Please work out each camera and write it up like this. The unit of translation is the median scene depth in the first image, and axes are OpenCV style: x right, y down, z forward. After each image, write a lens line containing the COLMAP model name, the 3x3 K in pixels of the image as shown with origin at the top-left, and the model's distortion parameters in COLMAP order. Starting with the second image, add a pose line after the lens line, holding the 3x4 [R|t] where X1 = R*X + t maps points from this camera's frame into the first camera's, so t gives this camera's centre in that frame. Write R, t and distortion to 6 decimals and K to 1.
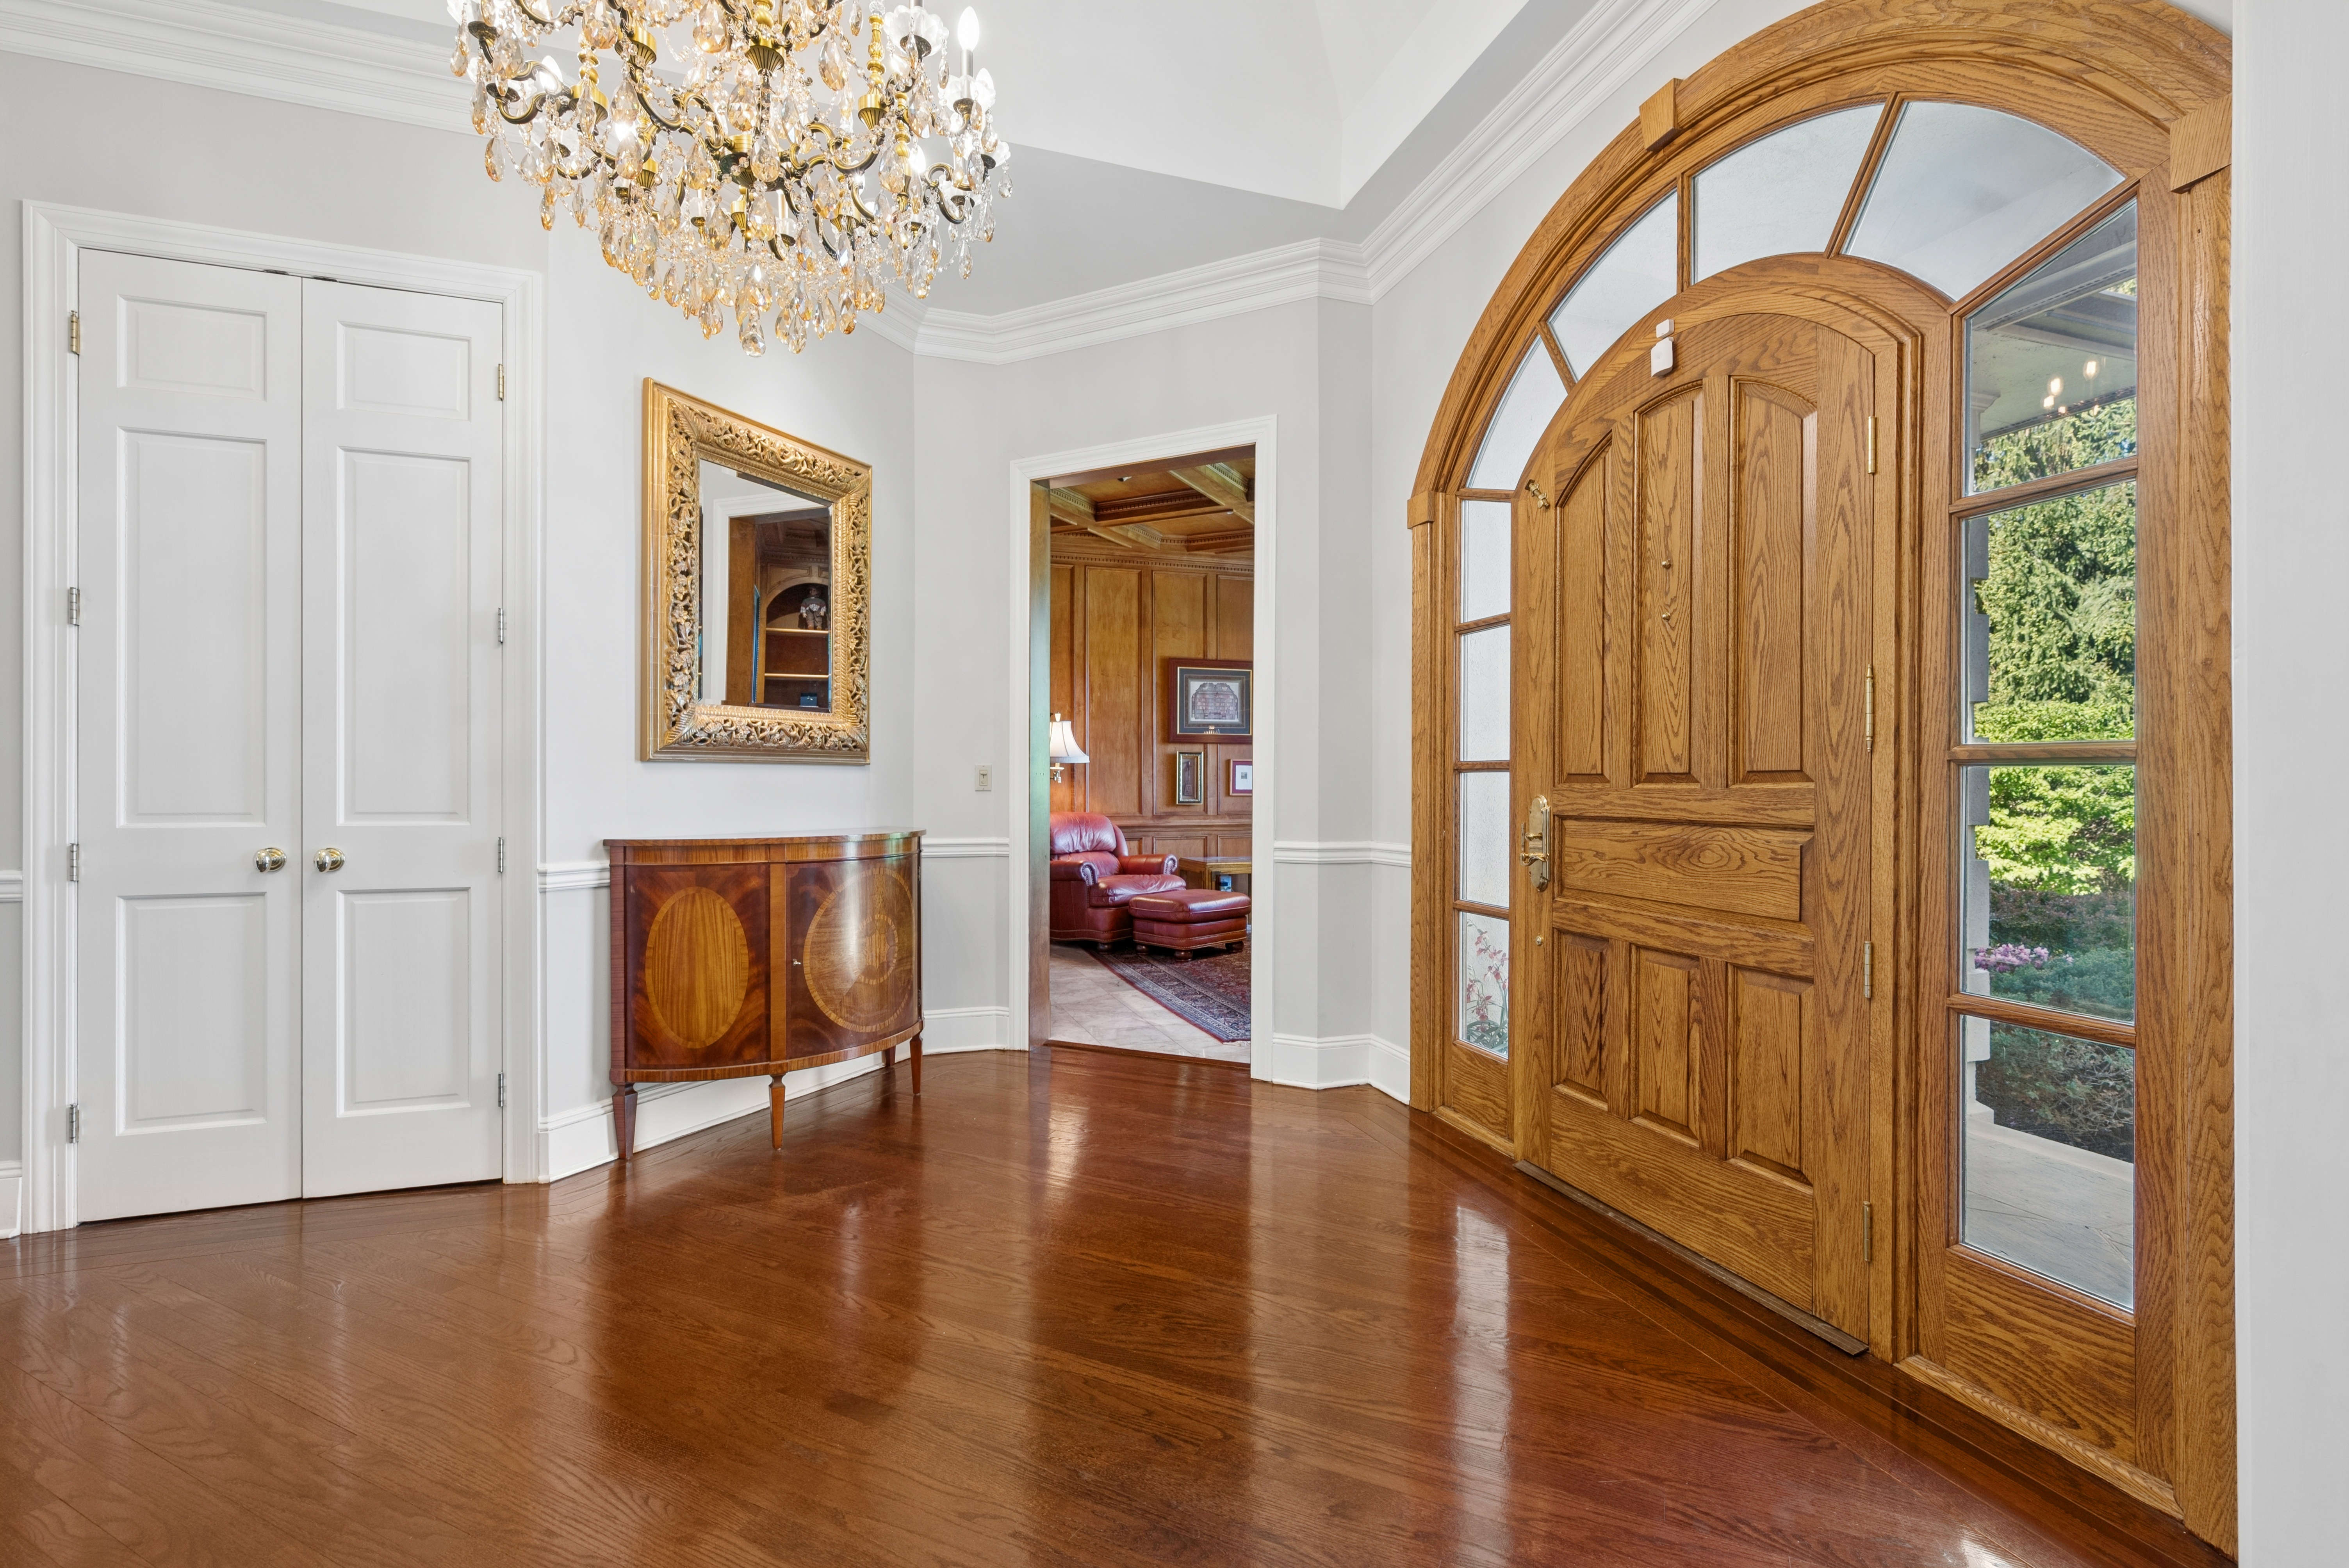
lens RADIAL K [[1051.7, 0, 1191.3], [0, 1051.7, 781.2], [0, 0, 1]] dist [0.003613, -0.000189]
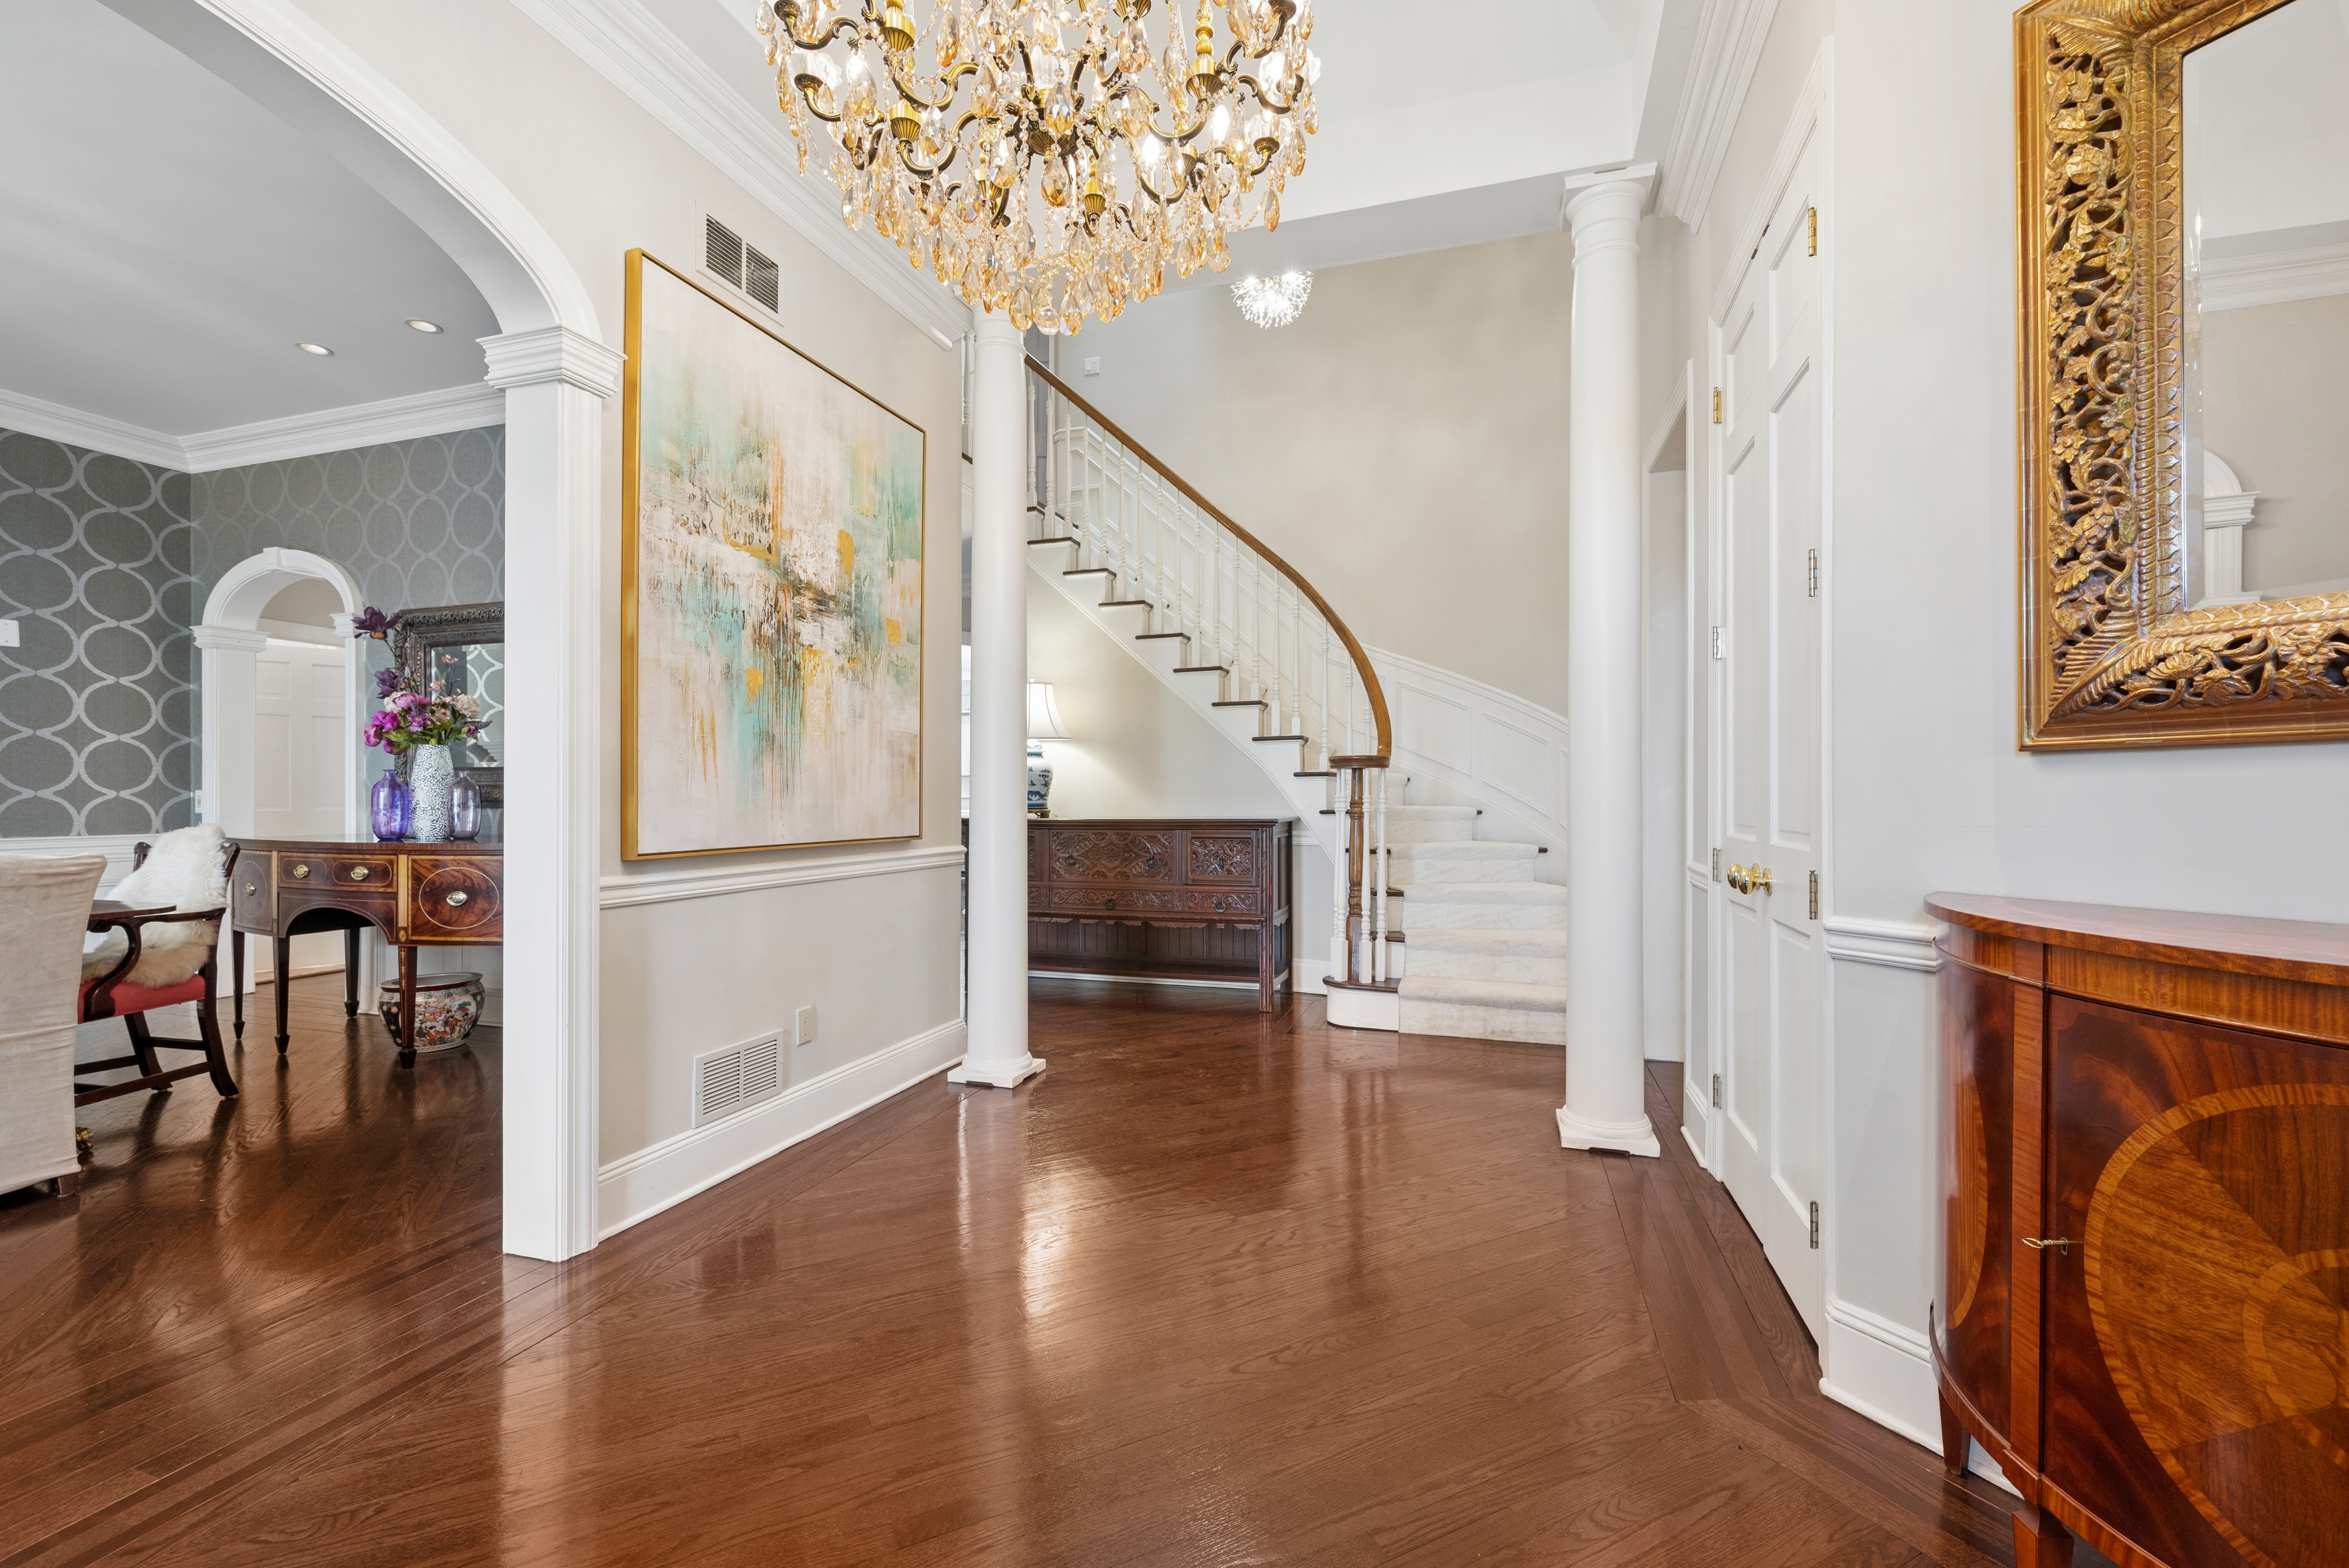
lens RADIAL K [[993.0, 0, 1194.7], [0, 993.0, 792.7], [0, 0, 1]] dist [-0.003044, 0.000262]
pose [[-0.606836, -0.004554, -0.794814, 0.116466], [0.001453, 0.999976, -0.006839, 0.004263], [0.794826, -0.005305, -0.606814, 0.964492]]
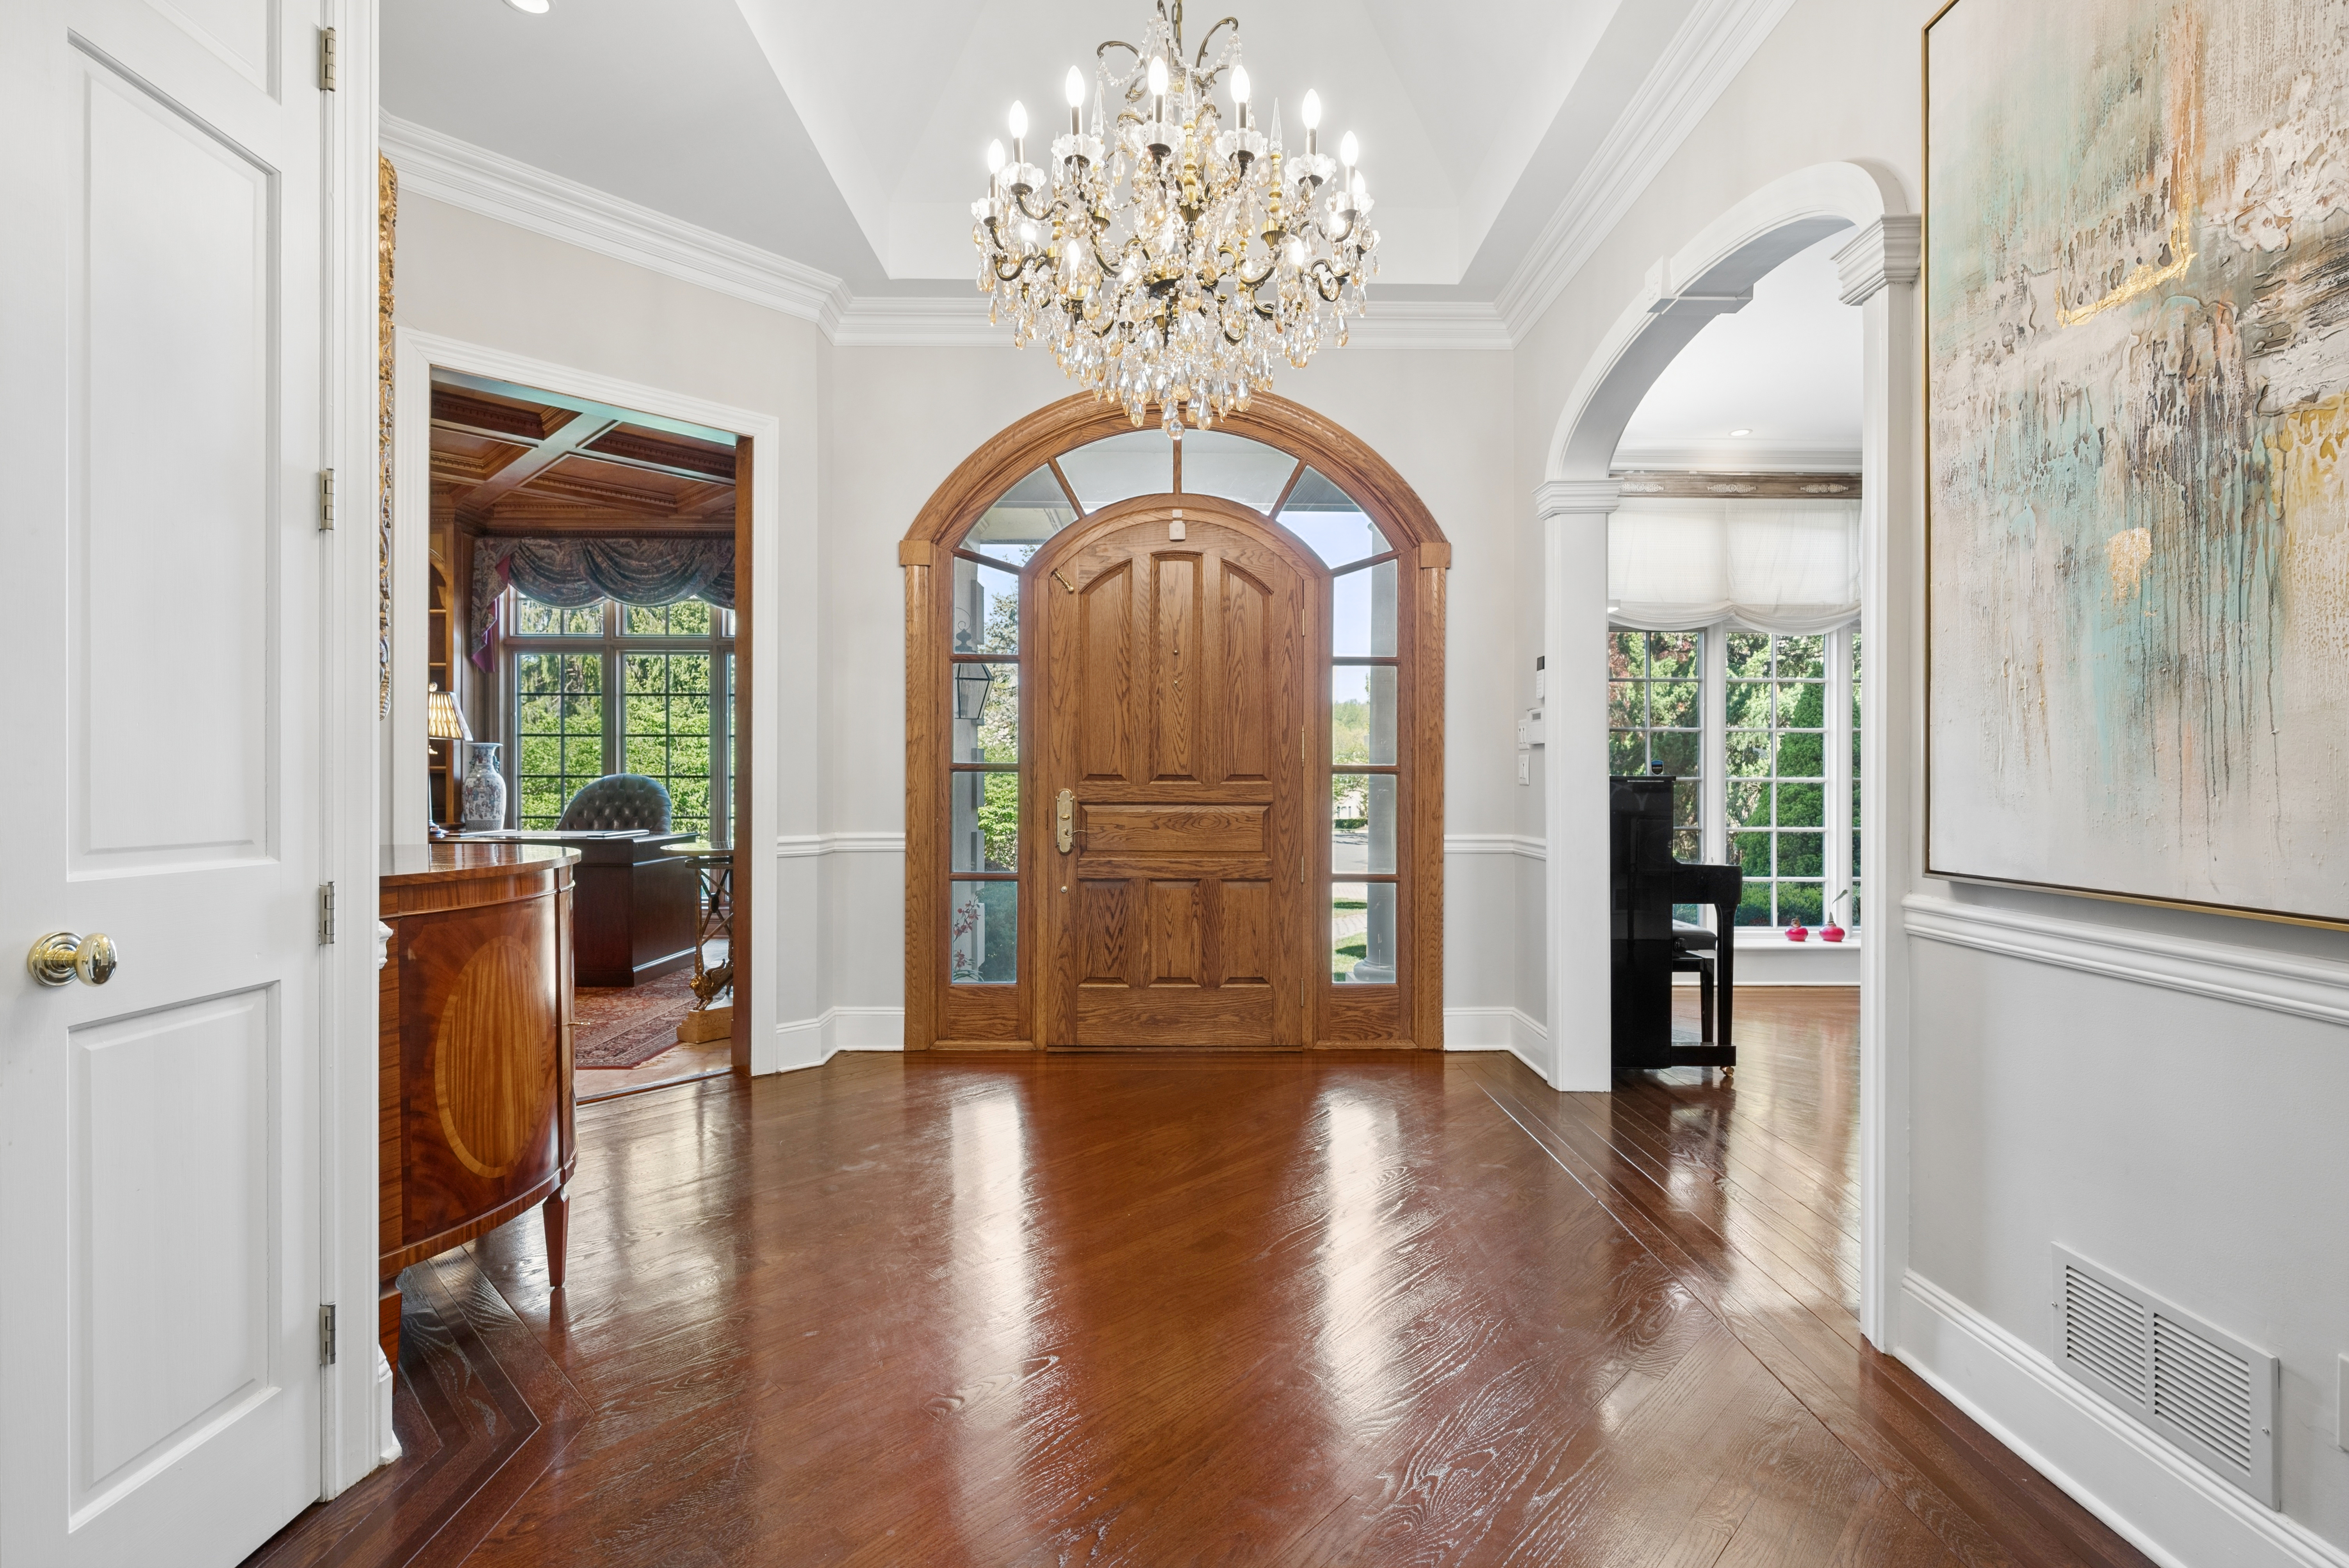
lens RADIAL K [[1051.7, 0, 1235.8], [0, 1051.7, 778.1], [0, 0, 1]] dist [0.003613, -0.000189]
pose [[0.287728, 0.000533, 0.957712, -0.930772], [-0.005150, 0.999986, 0.000991, -0.003878], [-0.957698, -0.005218, 0.287727, 0.338511]]
